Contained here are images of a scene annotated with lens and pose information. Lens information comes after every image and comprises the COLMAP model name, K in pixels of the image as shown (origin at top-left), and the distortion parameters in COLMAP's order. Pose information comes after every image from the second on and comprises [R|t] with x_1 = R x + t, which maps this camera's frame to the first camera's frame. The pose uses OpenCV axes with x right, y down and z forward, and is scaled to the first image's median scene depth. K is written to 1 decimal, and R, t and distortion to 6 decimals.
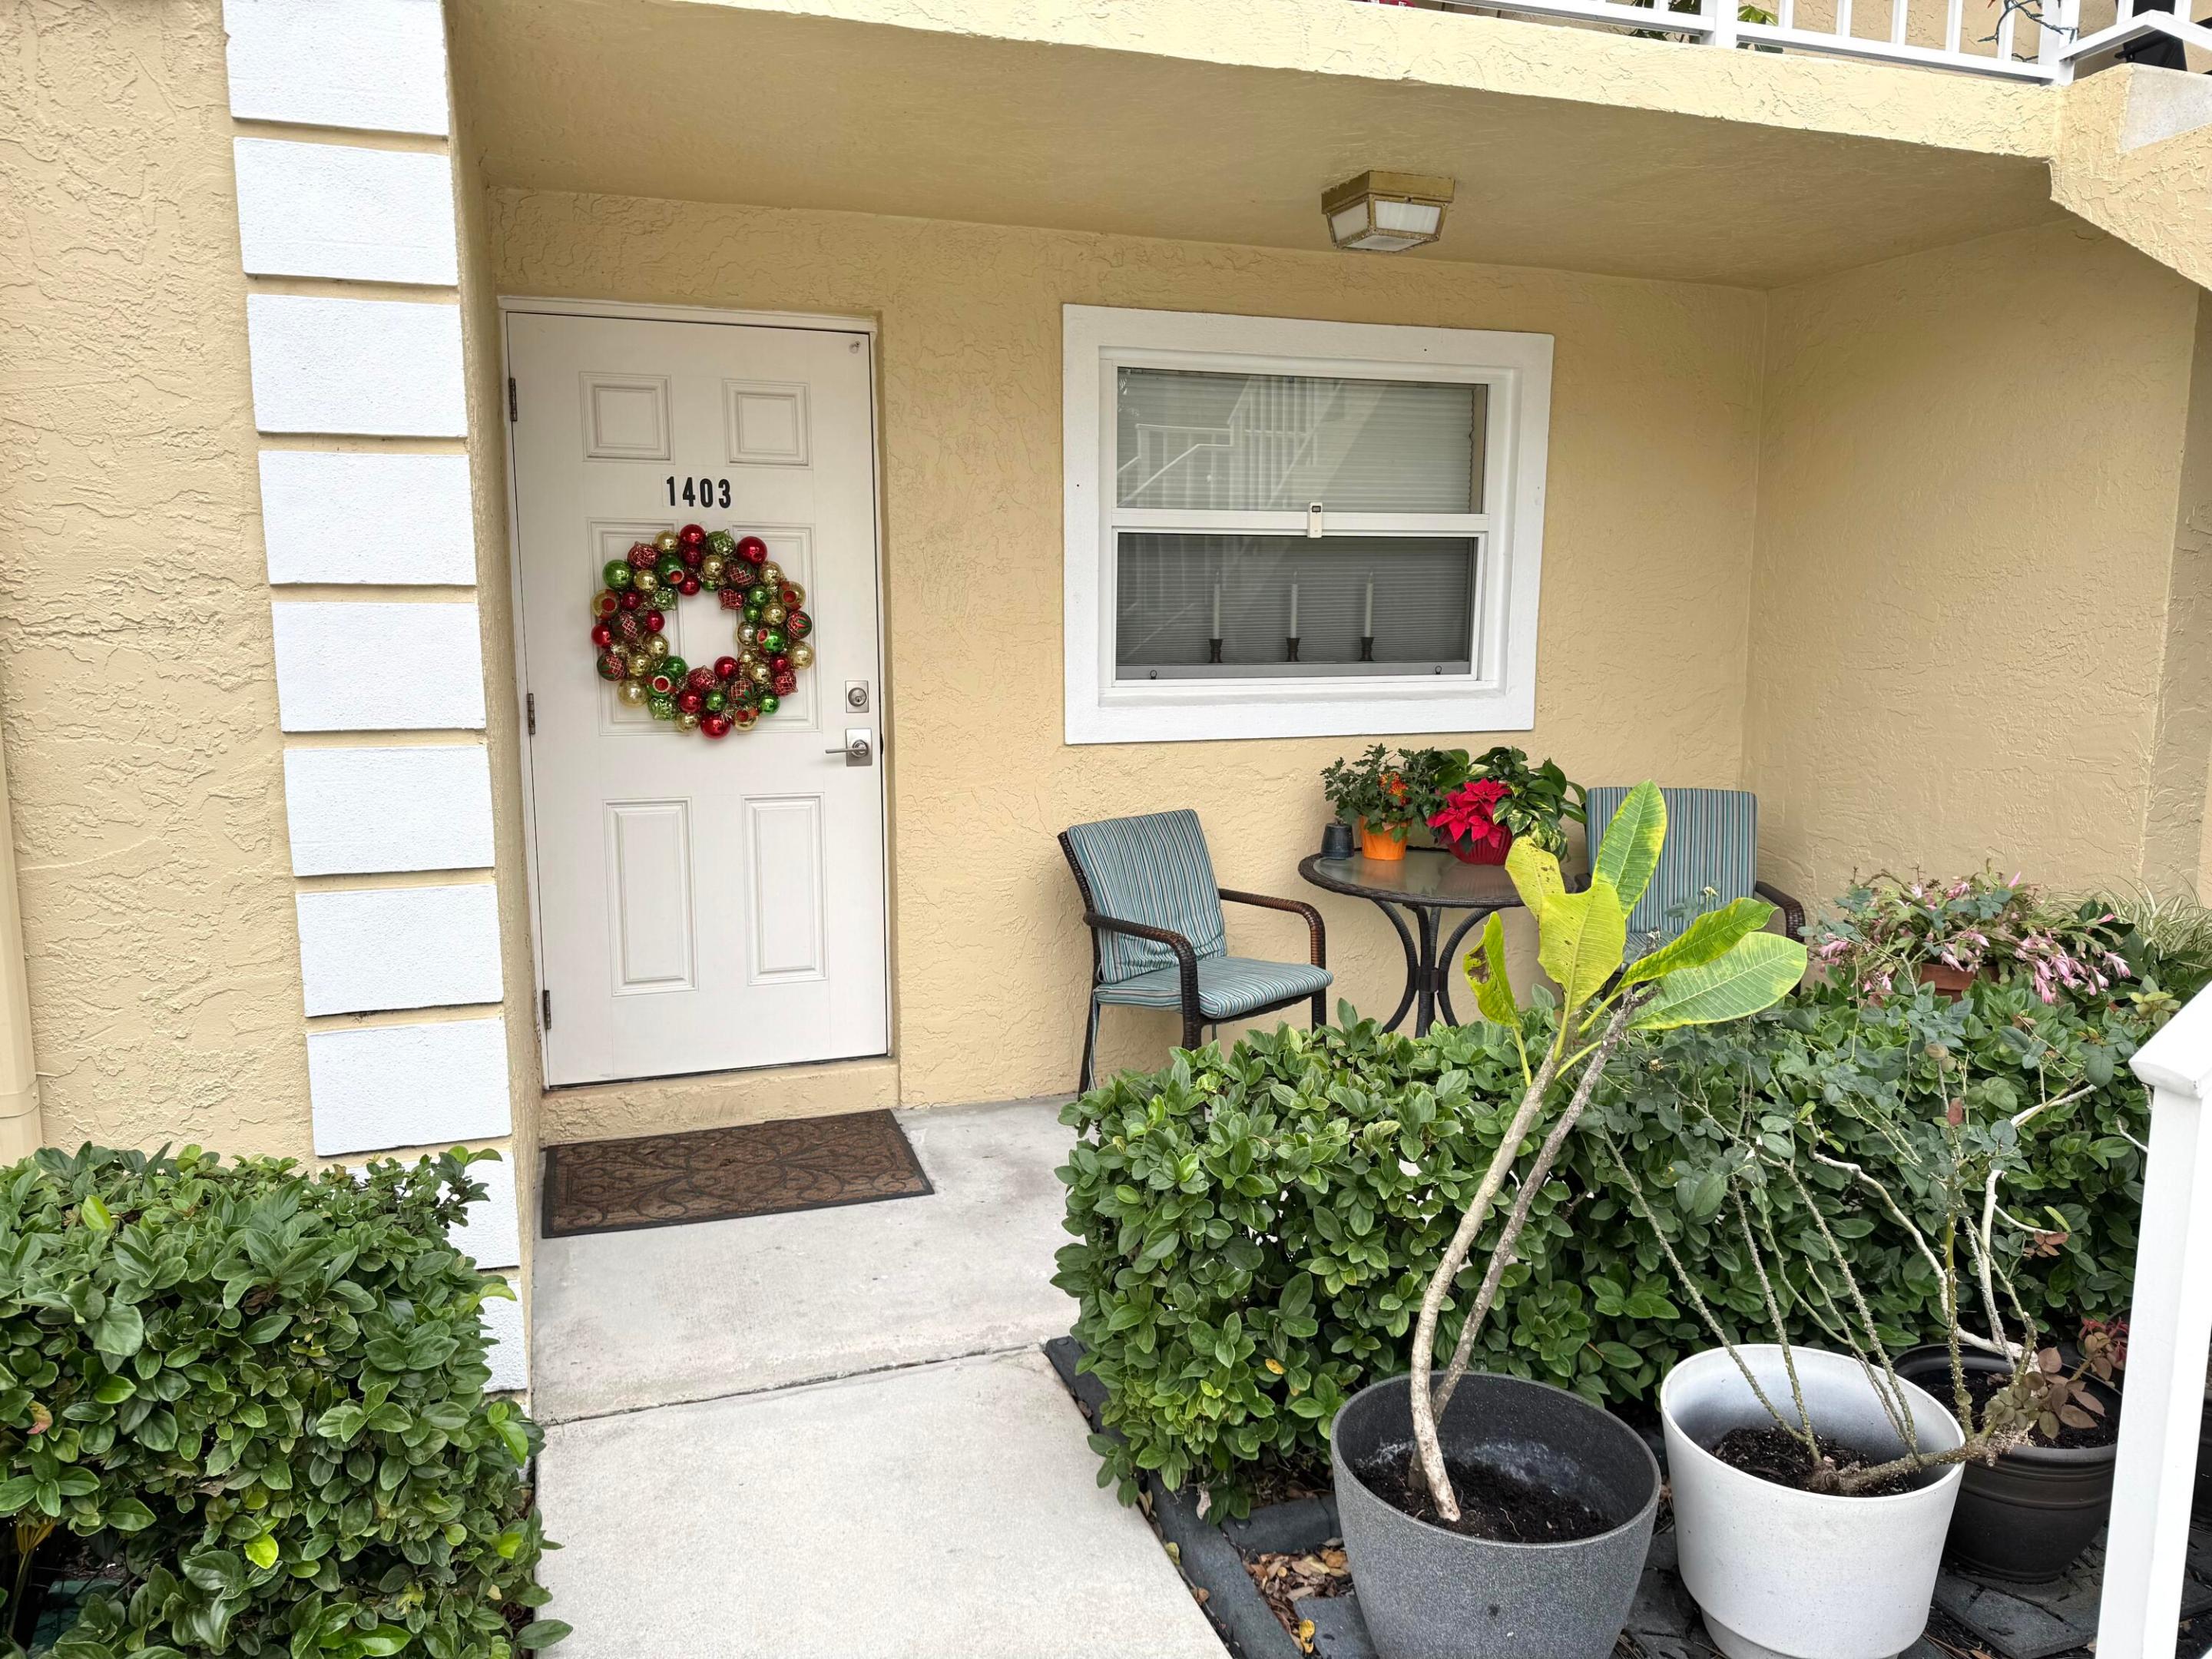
lens RADIAL K [[1542.1, 0, 1107.1], [0, 1542.1, 861.8], [0, 0, 1]] dist [0.036466, -0.053789]
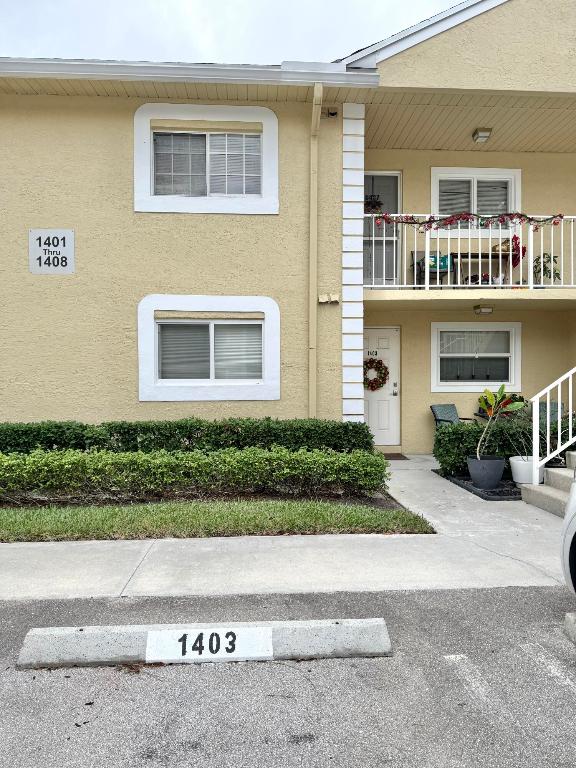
lens RADIAL K [[535.4, 0, 256.5], [0, 535.4, 385.6], [0, 0, 1]] dist [0.036466, -0.053789]
pose [[0.949531, -0.004083, -0.313646, -0.016984], [-0.045986, 0.987299, -0.152072, 0.247682], [0.310283, 0.158821, 0.937283, -1.177849]]
